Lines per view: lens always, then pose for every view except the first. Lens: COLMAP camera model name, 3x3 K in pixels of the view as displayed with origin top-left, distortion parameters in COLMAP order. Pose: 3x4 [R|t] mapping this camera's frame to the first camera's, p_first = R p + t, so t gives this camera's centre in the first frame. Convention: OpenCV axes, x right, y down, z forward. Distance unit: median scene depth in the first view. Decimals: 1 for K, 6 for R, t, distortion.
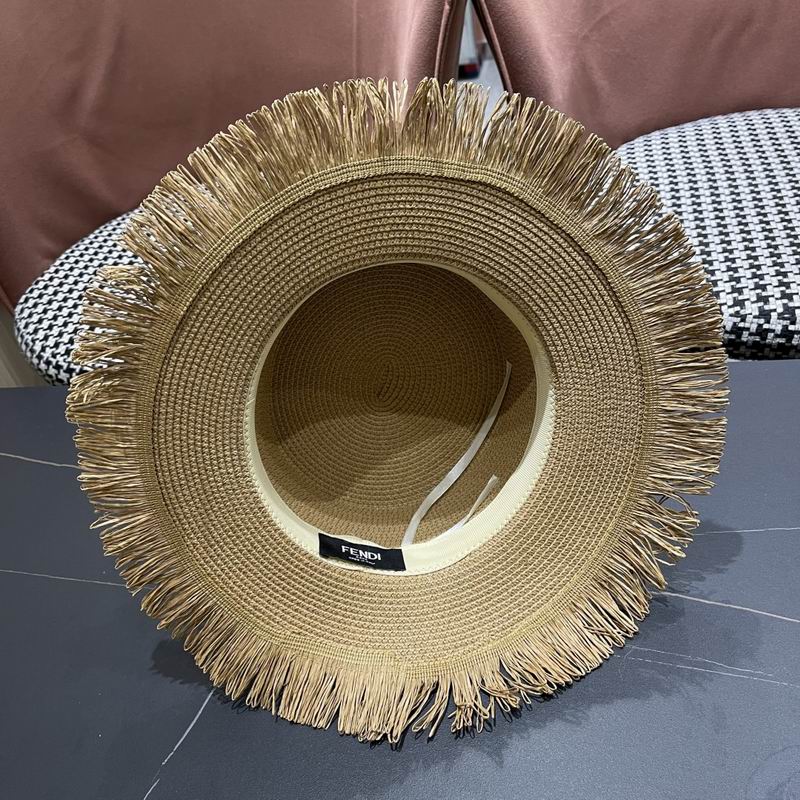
lens RADIAL K [[874.0, 0, 398.7], [0, 874.0, 393.0], [0, 0, 1]] dist [0.018336, 0.000000]
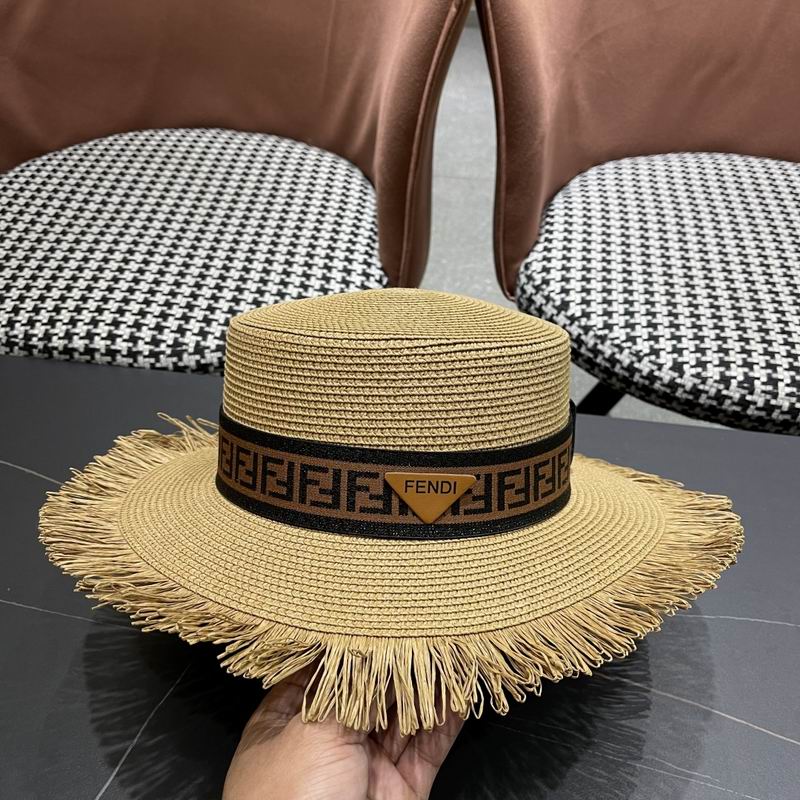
lens RADIAL K [[874.0, 0, 412.8], [0, 874.0, 390.0], [0, 0, 1]] dist [0.018336, 0.000000]
pose [[0.982151, 0.119769, 0.145036, -0.062694], [-0.127707, 0.990713, 0.046684, -0.066781], [-0.138098, -0.064373, 0.988324, 0.052673]]
